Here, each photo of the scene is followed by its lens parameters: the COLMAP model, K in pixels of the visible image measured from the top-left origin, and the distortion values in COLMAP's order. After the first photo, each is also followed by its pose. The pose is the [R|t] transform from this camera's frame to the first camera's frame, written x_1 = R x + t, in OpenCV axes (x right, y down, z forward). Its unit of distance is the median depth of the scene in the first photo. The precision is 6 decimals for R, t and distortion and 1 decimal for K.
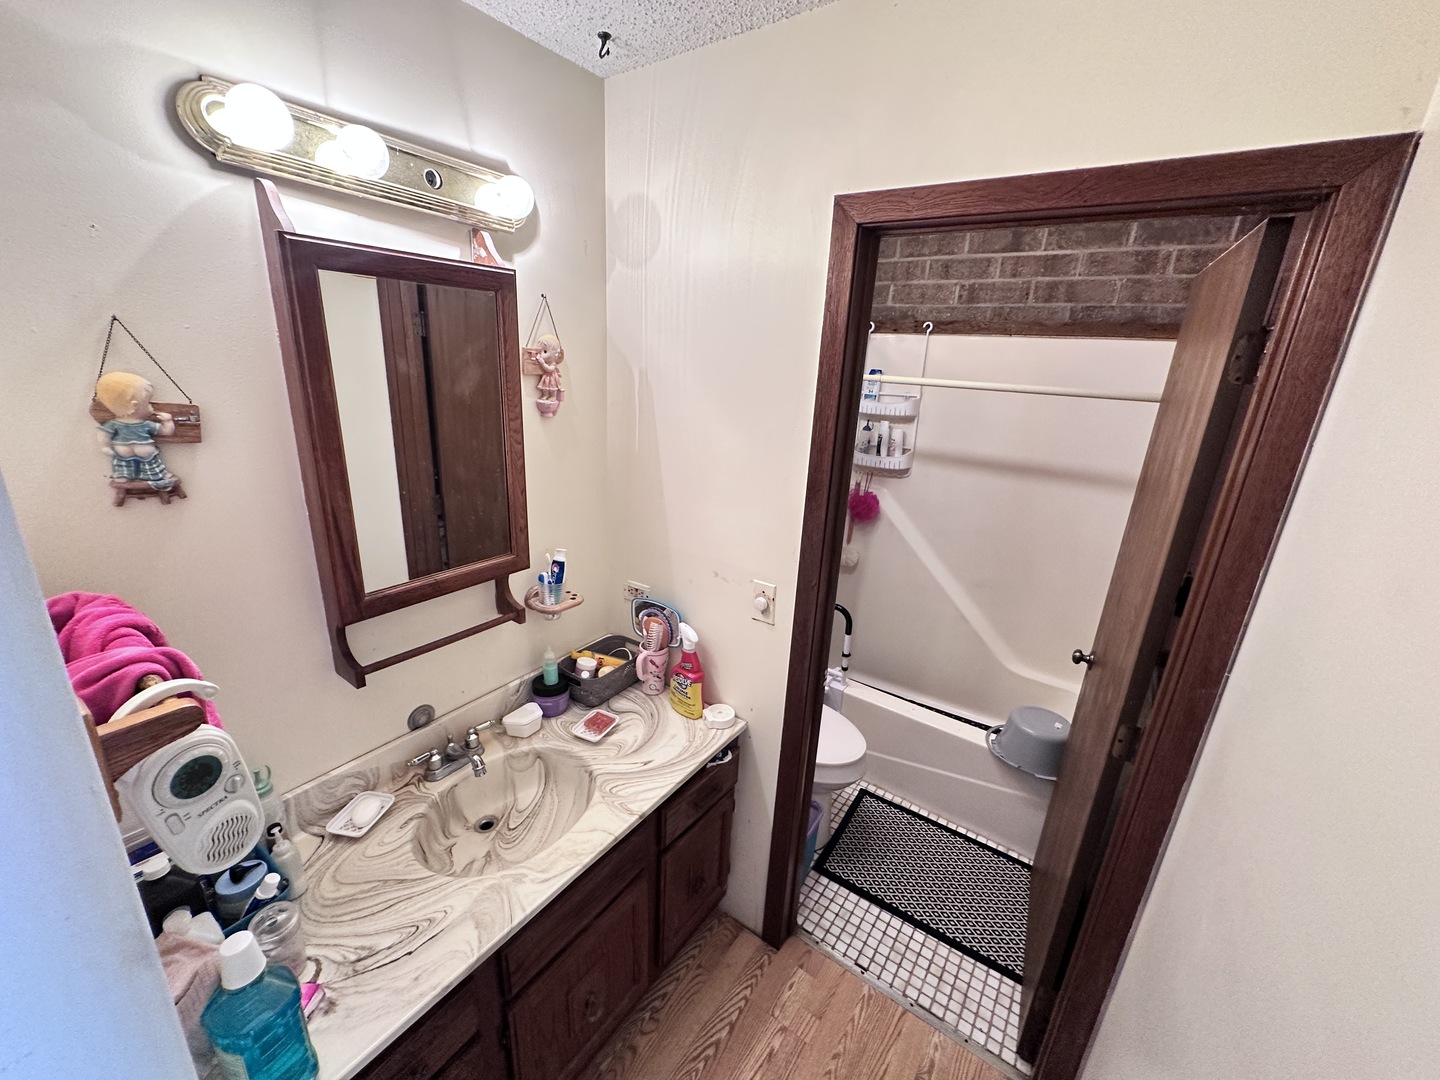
lens RADIAL K [[583.0, 0, 717.5], [0, 583.0, 540.5], [0, 0, 1]] dist [-0.003835, 0.000447]
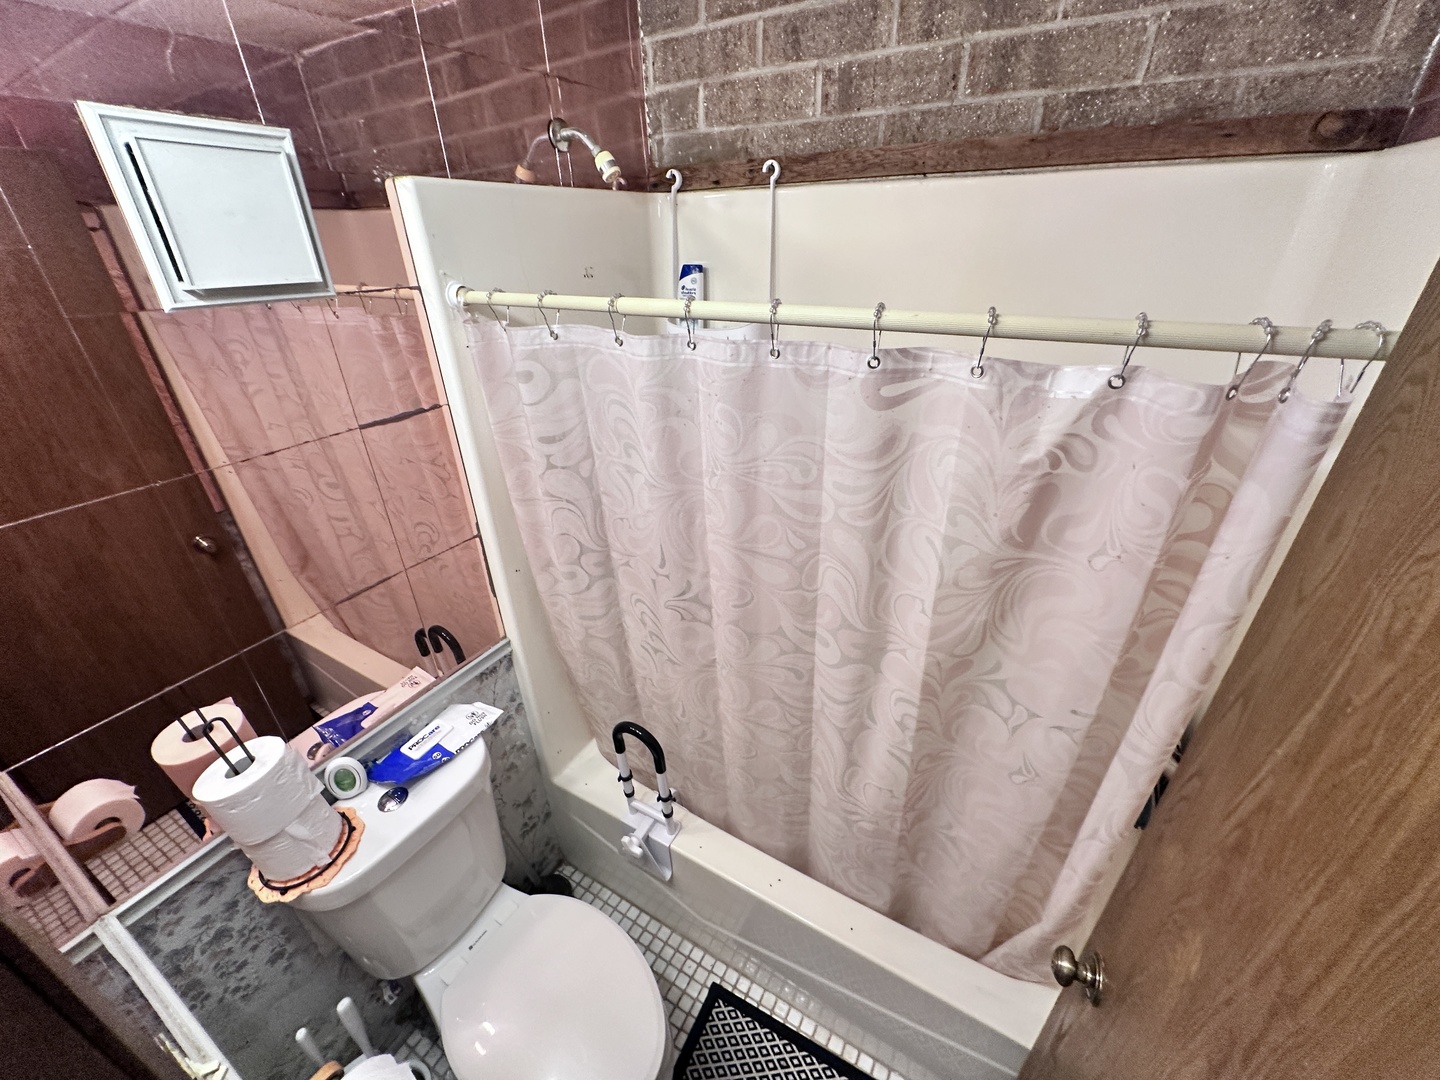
lens RADIAL K [[583.0, 0, 721.2], [0, 583.0, 543.8], [0, 0, 1]] dist [-0.003835, 0.000447]
pose [[0.993266, -0.107096, 0.044202, 0.274145], [0.096656, 0.976320, 0.193539, -0.158548], [-0.063883, -0.187963, 0.980096, 0.464596]]
